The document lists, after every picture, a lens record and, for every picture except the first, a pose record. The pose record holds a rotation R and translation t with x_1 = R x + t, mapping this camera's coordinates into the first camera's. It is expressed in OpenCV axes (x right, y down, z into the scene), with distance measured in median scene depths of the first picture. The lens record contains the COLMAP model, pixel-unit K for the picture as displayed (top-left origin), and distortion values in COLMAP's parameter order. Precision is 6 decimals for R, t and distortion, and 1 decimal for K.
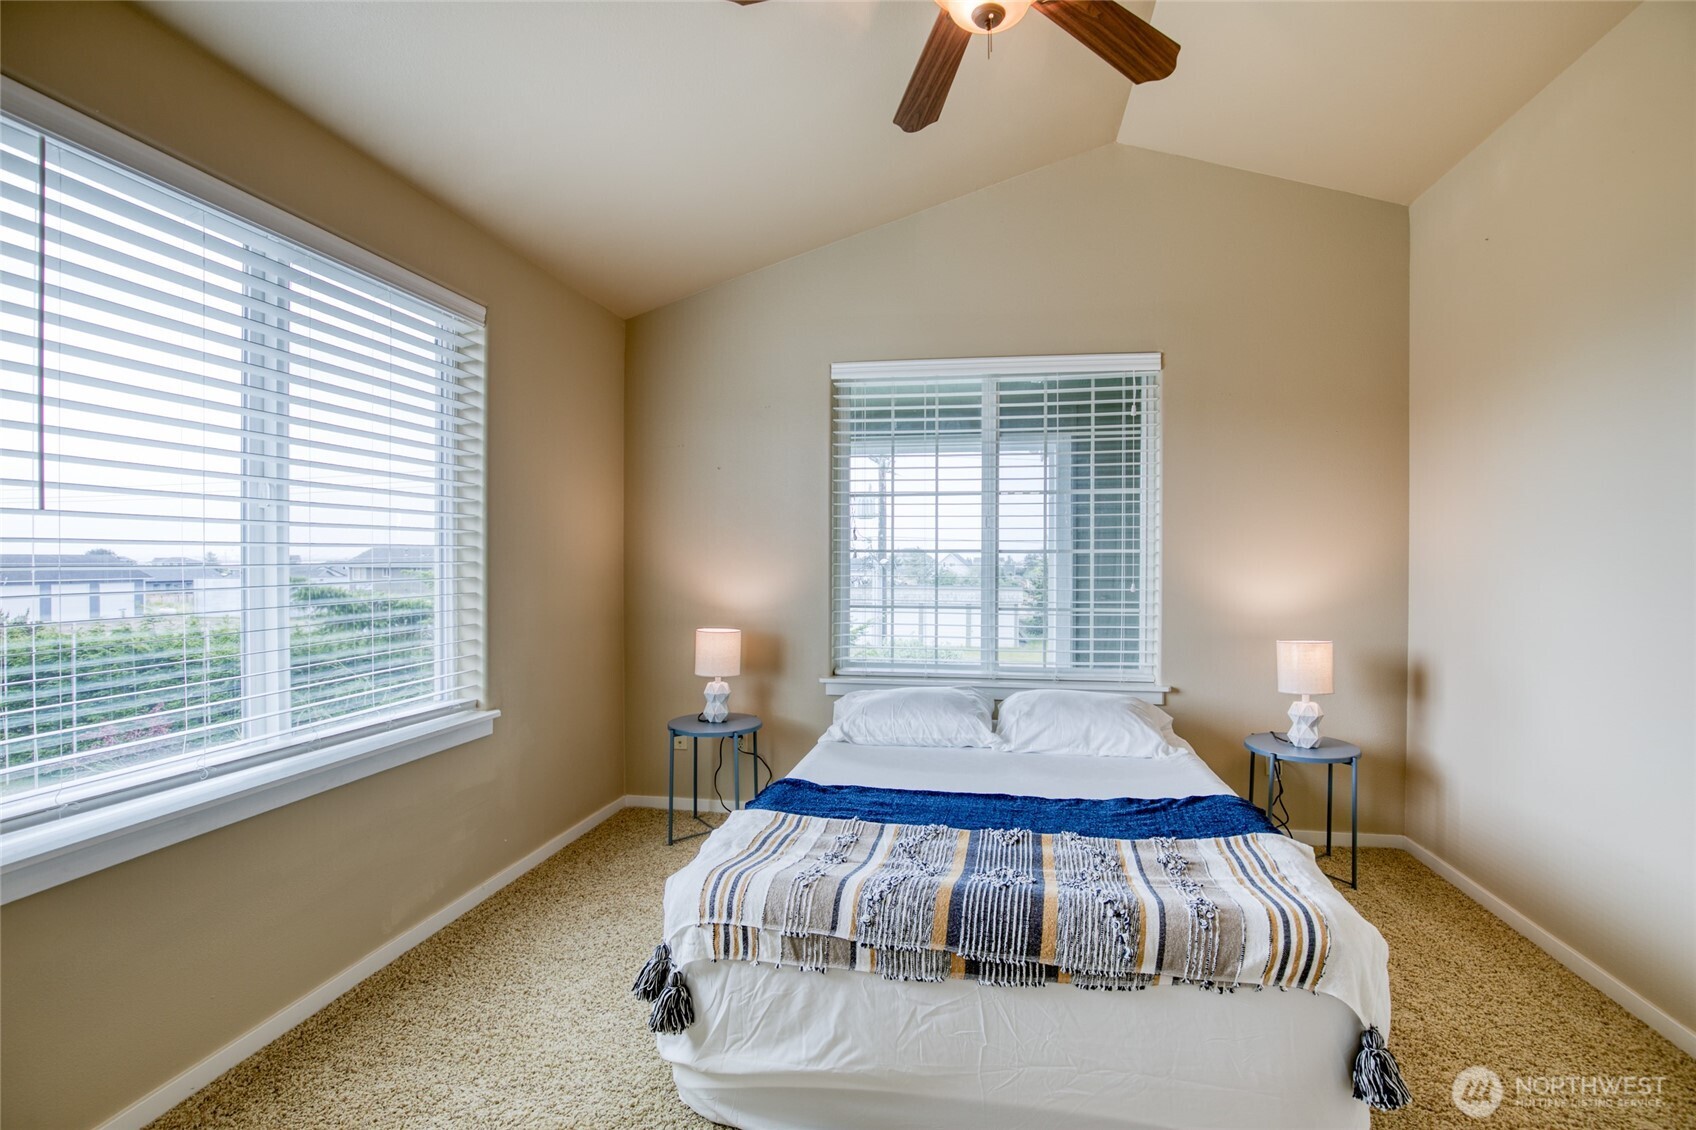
lens RADIAL K [[779.9, 0, 854.2], [0, 779.9, 563.3], [0, 0, 1]] dist [-0.027541, 0.000757]
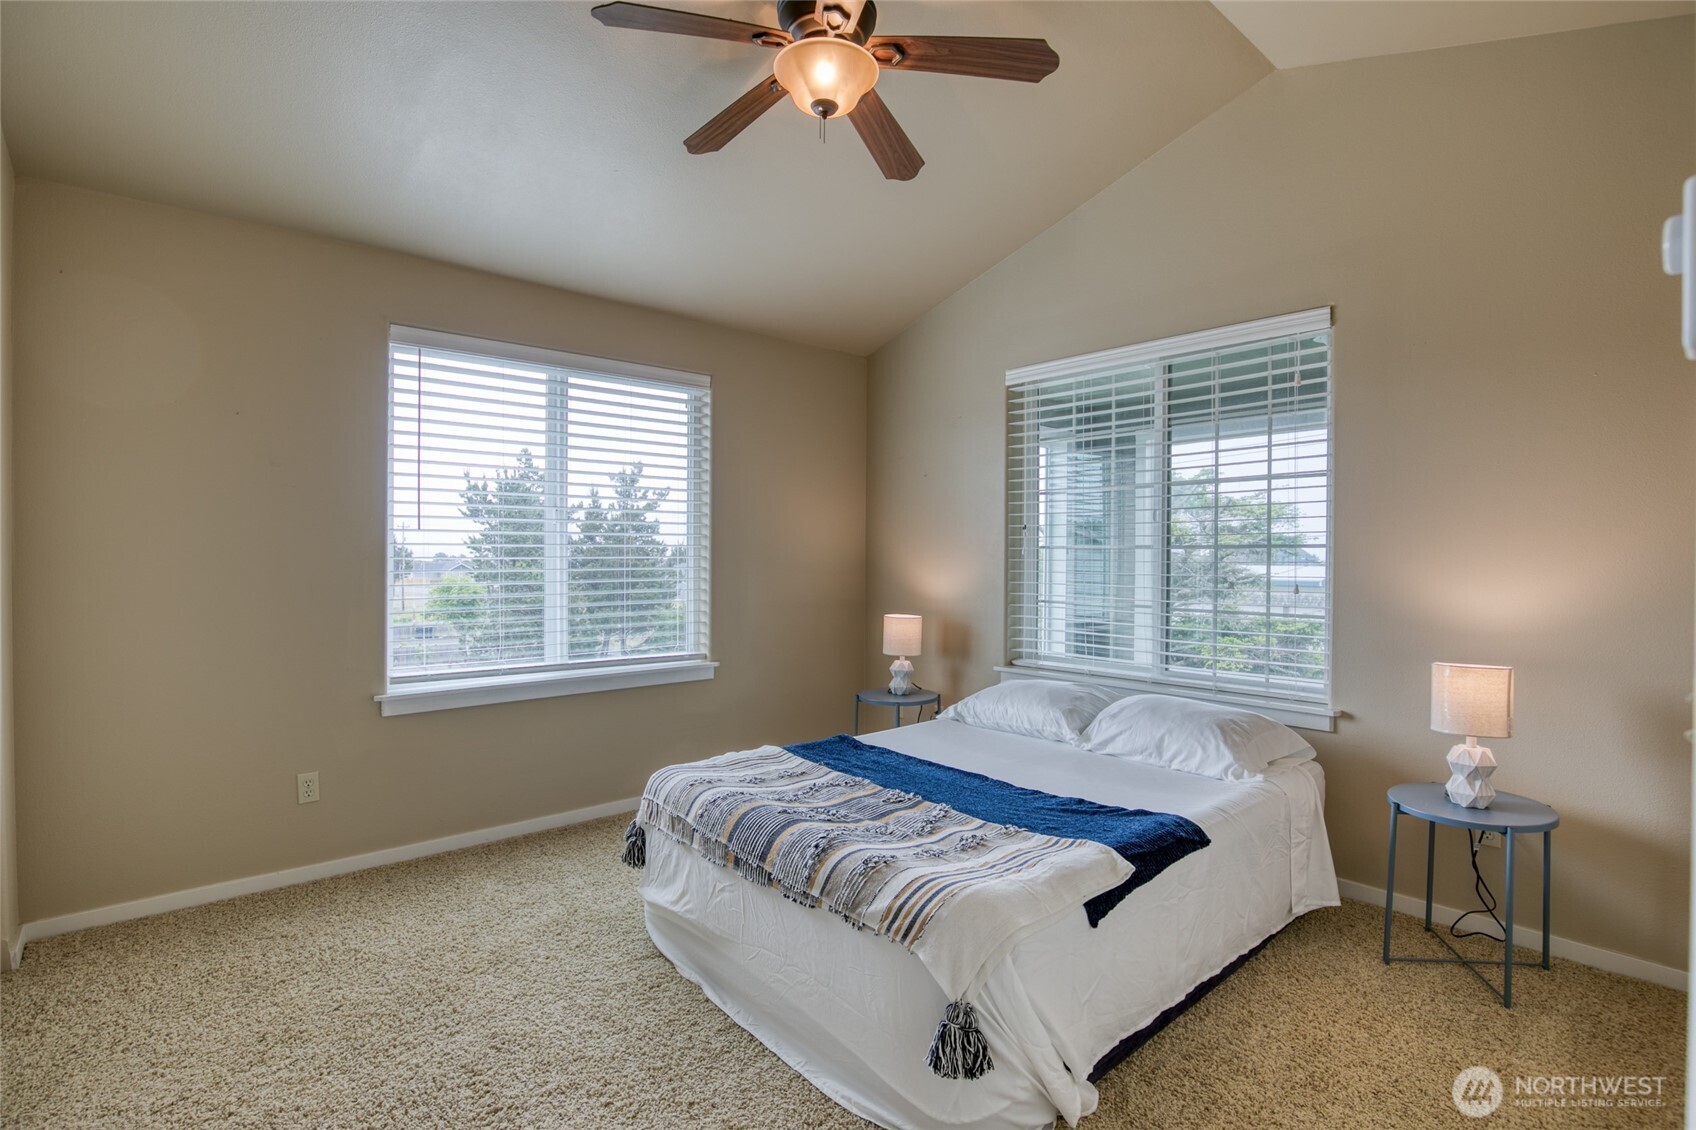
lens RADIAL K [[787.9, 0, 845.0], [0, 787.9, 556.1], [0, 0, 1]] dist [-0.026761, 0.000427]
pose [[0.776831, 0.001167, -0.629708, 0.752697], [-0.005282, 0.999975, -0.004663, 0.003710], [0.629687, 0.006948, 0.776818, 0.046244]]
